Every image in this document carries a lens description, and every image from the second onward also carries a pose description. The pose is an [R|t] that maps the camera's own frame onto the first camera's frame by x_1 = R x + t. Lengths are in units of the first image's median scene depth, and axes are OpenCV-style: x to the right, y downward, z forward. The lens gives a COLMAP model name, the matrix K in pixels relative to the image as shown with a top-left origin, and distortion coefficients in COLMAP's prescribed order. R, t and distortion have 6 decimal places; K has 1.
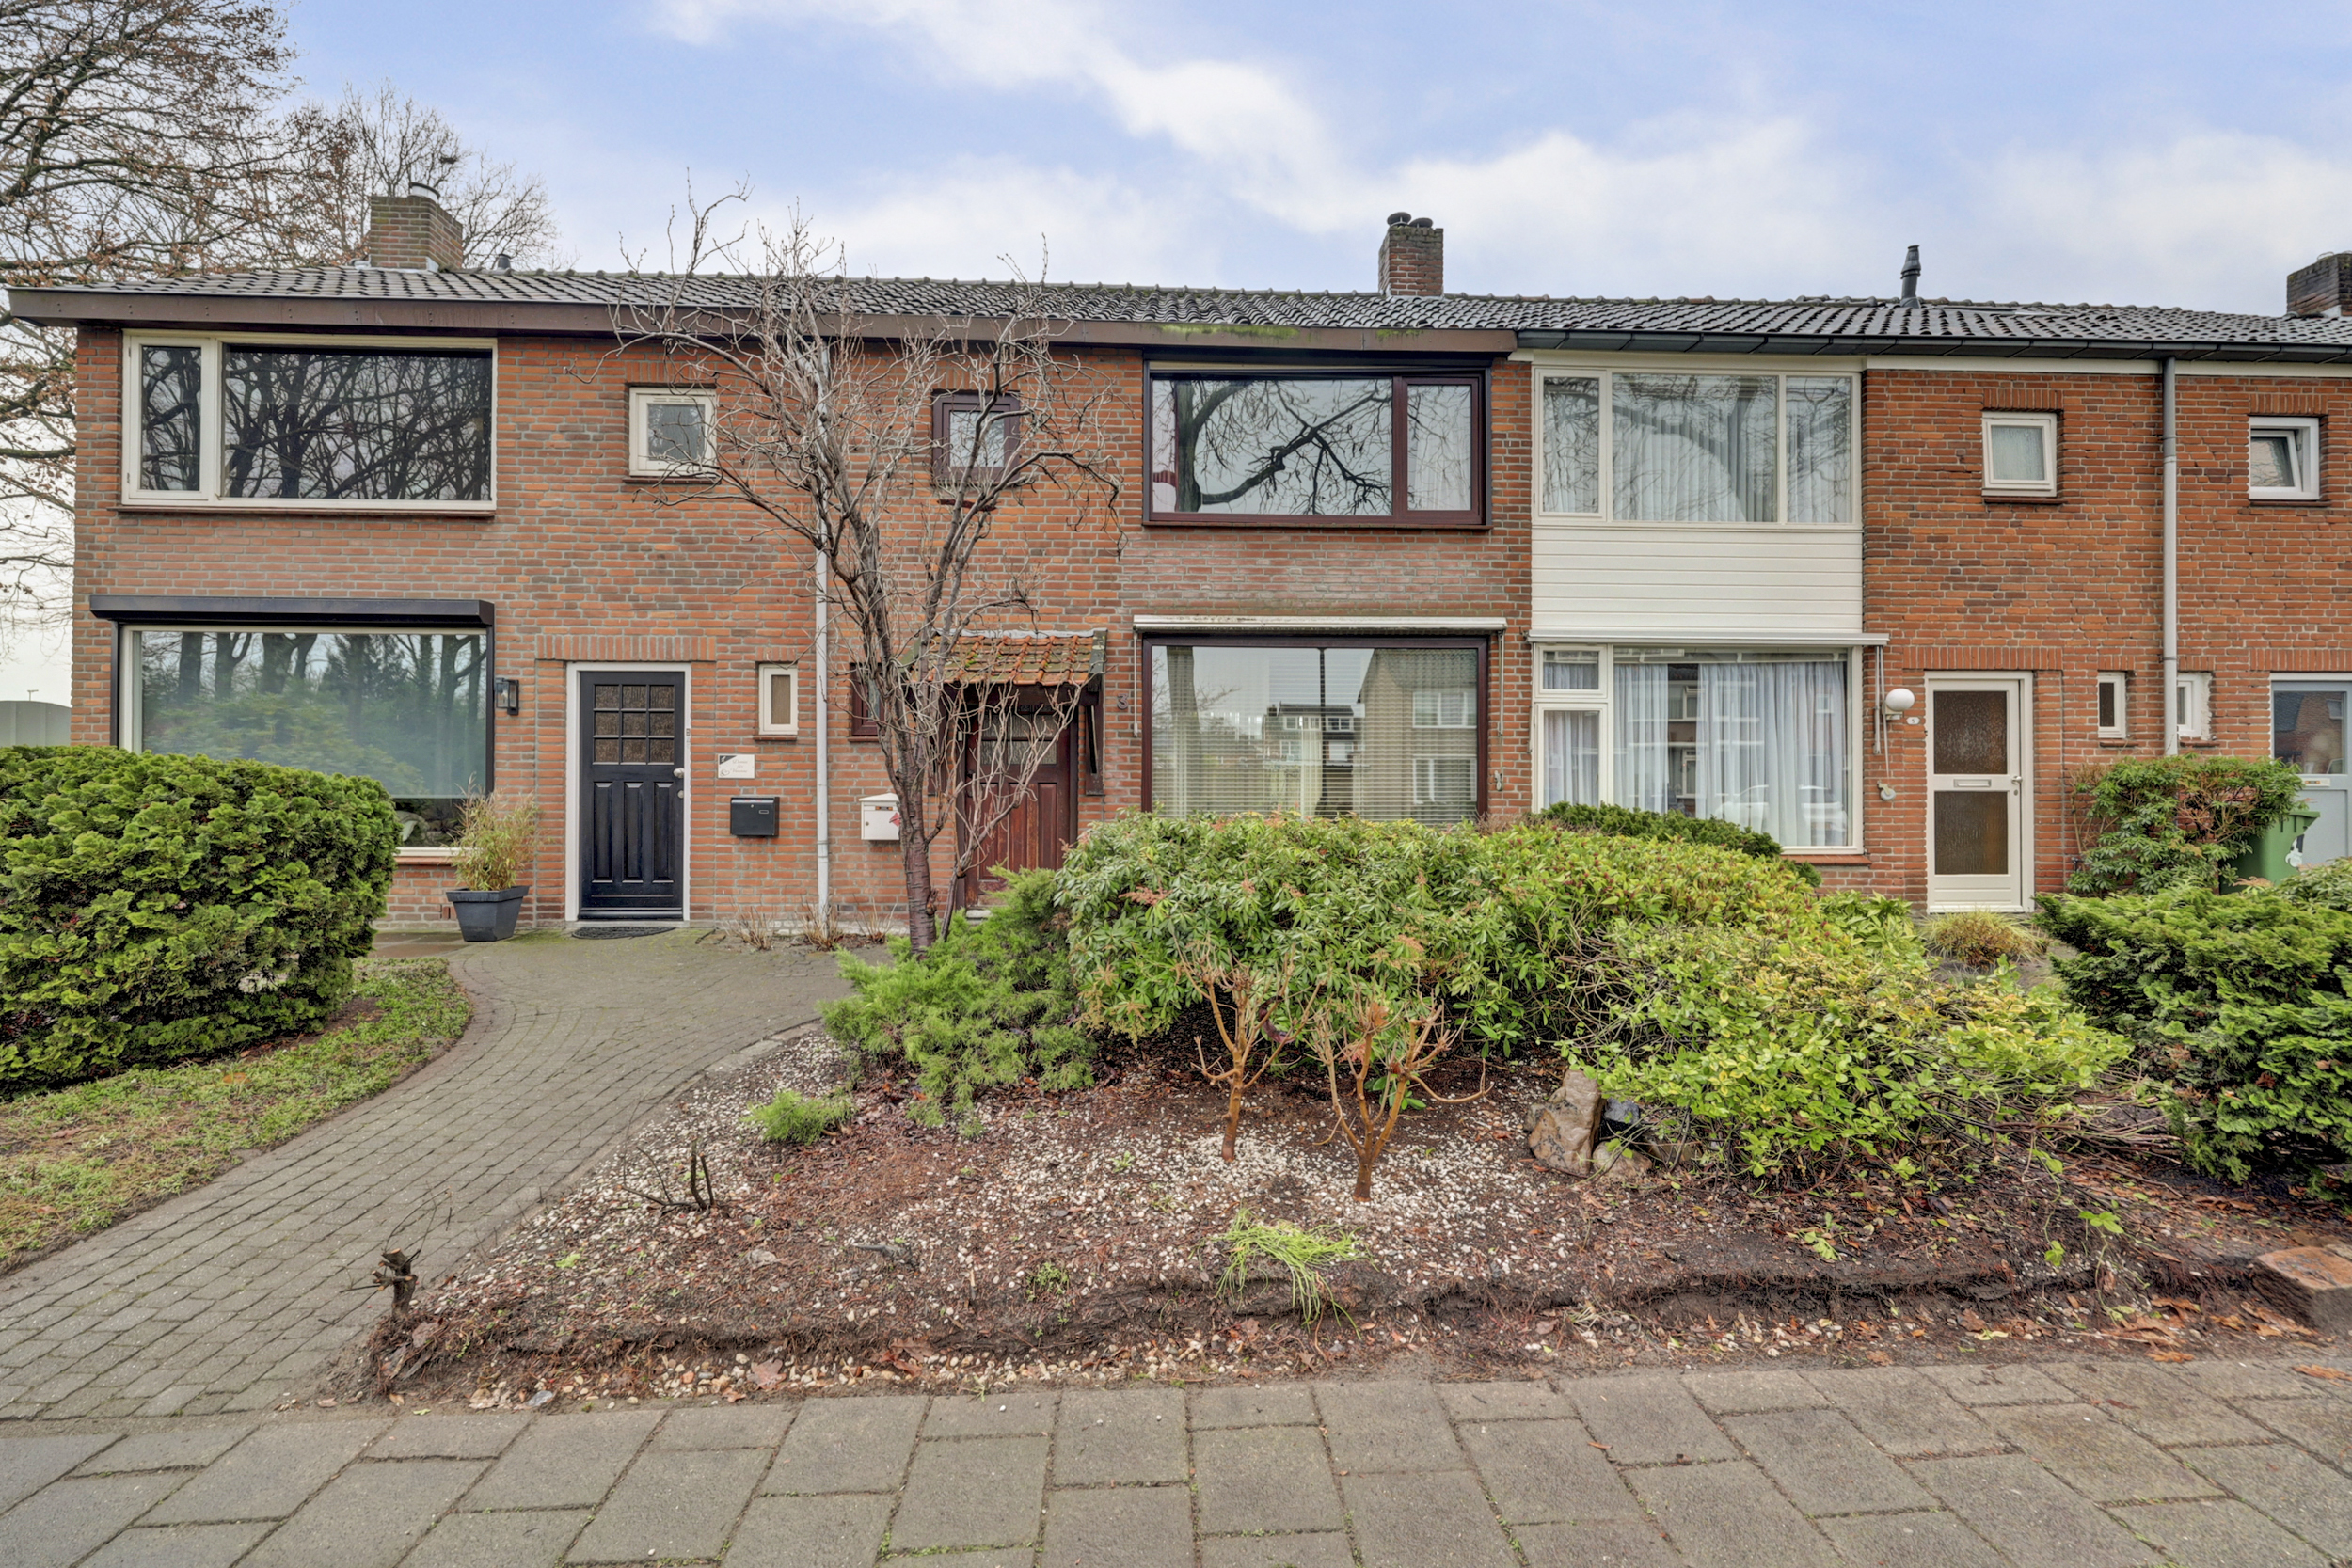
lens RADIAL K [[940.2, 0, 1176.0], [0, 940.2, 784.0], [0, 0, 1]] dist [-0.002270, -0.000126]
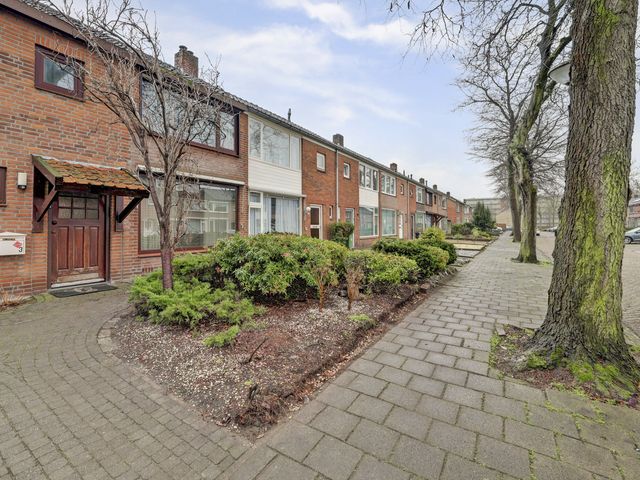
lens RADIAL K [[298.7, 0, 319.2], [0, 298.7, 222.1], [0, 0, 1]] dist [-0.001071, -0.000128]
pose [[0.575833, 0.011836, 0.817482, -0.427300], [0.005200, 0.999822, -0.018139, 0.003485], [-0.817551, 0.014695, 0.575669, 0.084421]]
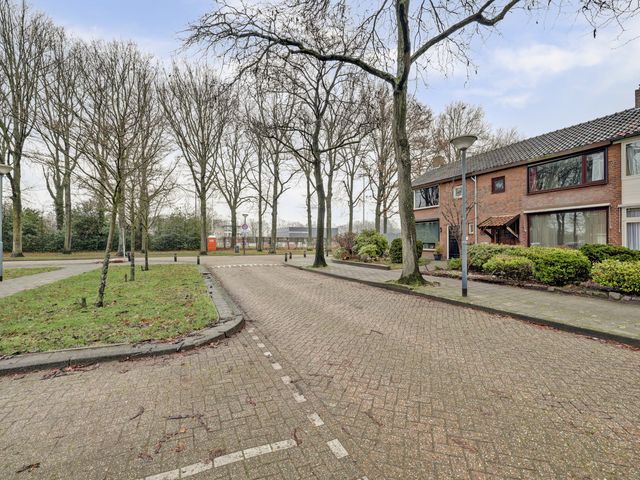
lens RADIAL K [[293.9, 0, 320.0], [0, 293.9, 240.0], [0, 0, 1]] dist [0.001368, 0.000133]
pose [[0.367703, -0.006346, -0.929922, 1.119915], [-0.000191, 0.999976, -0.006899, 0.009763], [0.929943, 0.002714, 0.367693, -0.783714]]
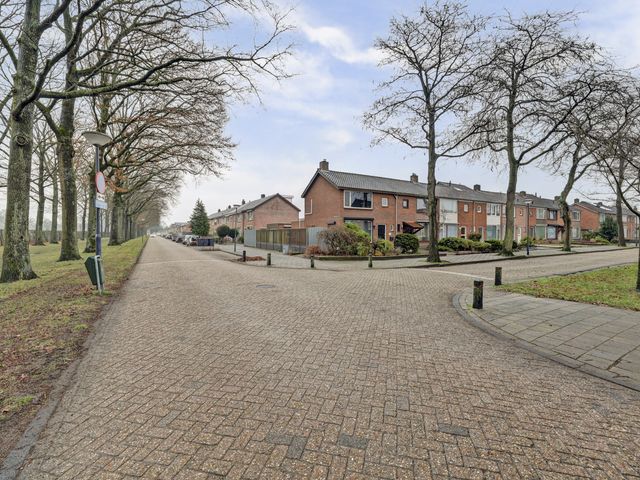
lens RADIAL K [[293.9, 0, 320.0], [0, 293.9, 240.0], [0, 0, 1]] dist [0.001368, 0.000133]
pose [[0.877810, -0.012054, 0.478857, -2.637152], [0.005160, 0.999863, 0.015709, -0.008238], [-0.478981, -0.011319, 0.877752, -1.470087]]
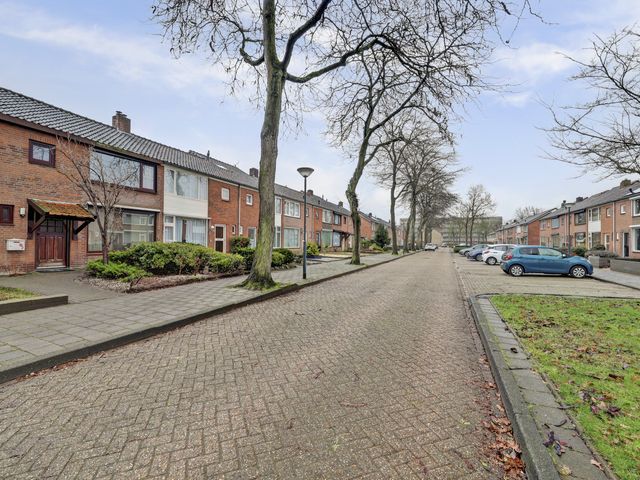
lens RADIAL K [[293.9, 0, 320.0], [0, 293.9, 240.0], [0, 0, 1]] dist [0.001368, 0.000133]
pose [[0.438233, 0.012155, 0.898779, -0.818981], [-0.009823, 0.999914, -0.008733, 0.013377], [-0.898808, -0.005002, 0.438314, -0.655157]]
